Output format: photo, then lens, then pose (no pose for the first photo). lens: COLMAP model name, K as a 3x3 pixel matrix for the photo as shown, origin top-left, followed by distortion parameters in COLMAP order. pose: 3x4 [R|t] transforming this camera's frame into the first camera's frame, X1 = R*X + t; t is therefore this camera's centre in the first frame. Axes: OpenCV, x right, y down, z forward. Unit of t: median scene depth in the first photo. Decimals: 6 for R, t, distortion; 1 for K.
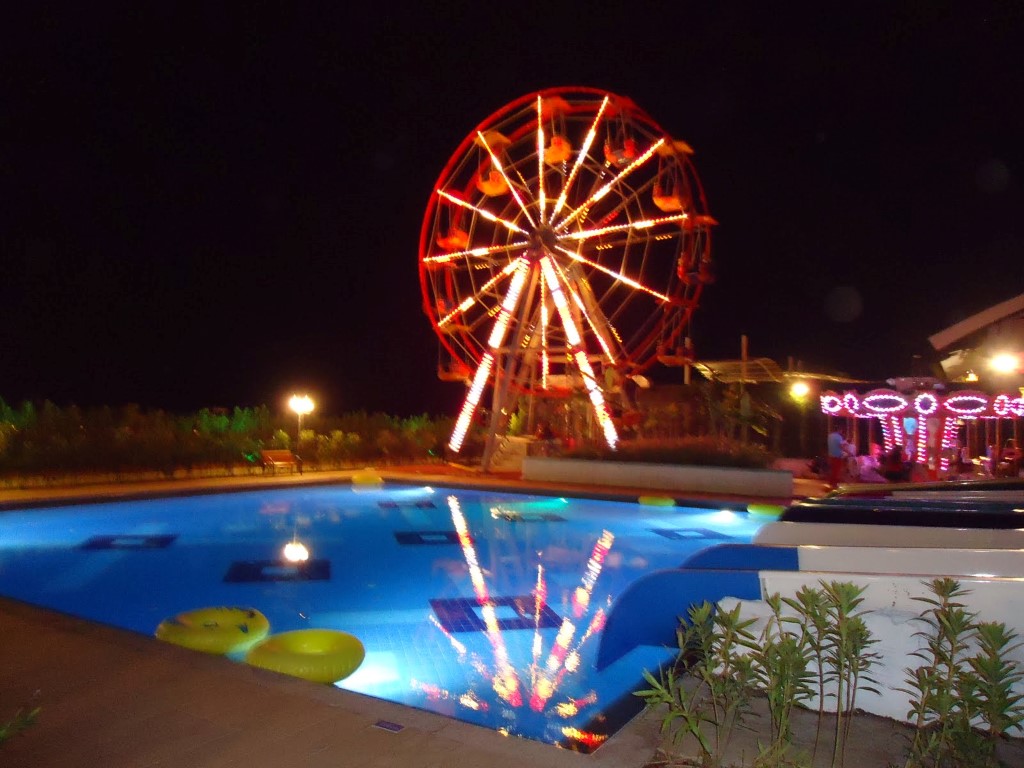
lens RADIAL K [[826.6, 0, 512.0], [0, 826.6, 384.0], [0, 0, 1]] dist [-0.007075, -0.003264]
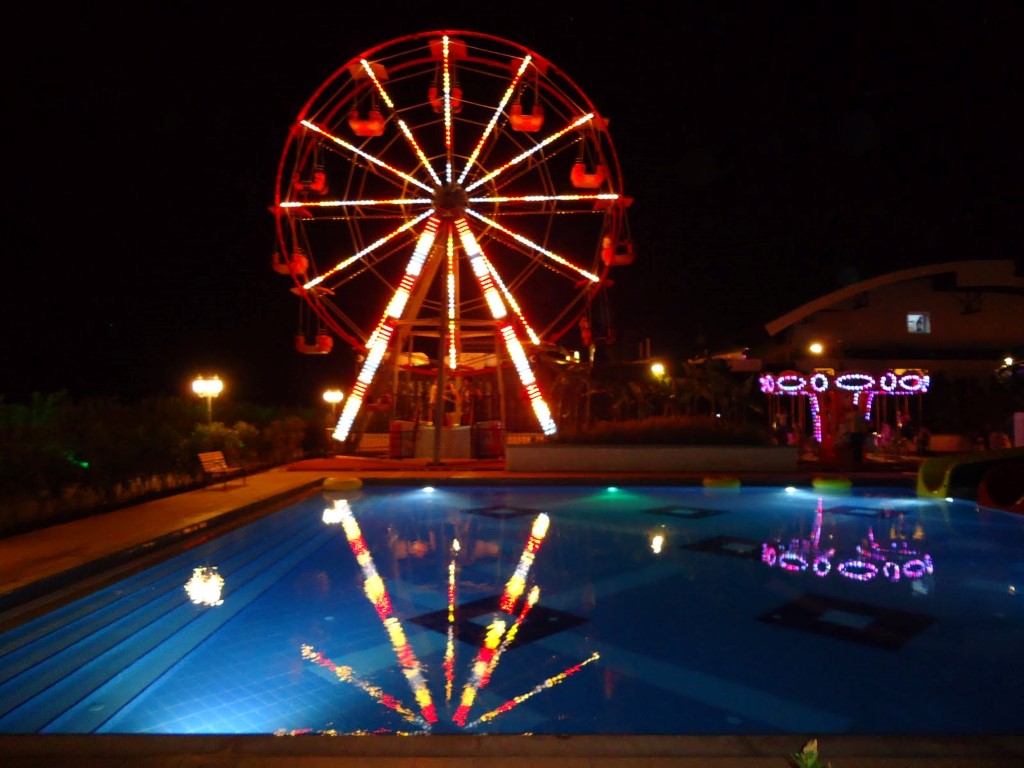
lens RADIAL K [[739.6, 0, 512.0], [0, 739.6, 384.0], [0, 0, 1]] dist [-0.007887, -0.004387]
pose [[0.806875, -0.004207, 0.590707, -0.397331], [-0.010781, 0.999703, 0.021845, 0.006488], [-0.590624, -0.023994, 0.806590, 0.325869]]
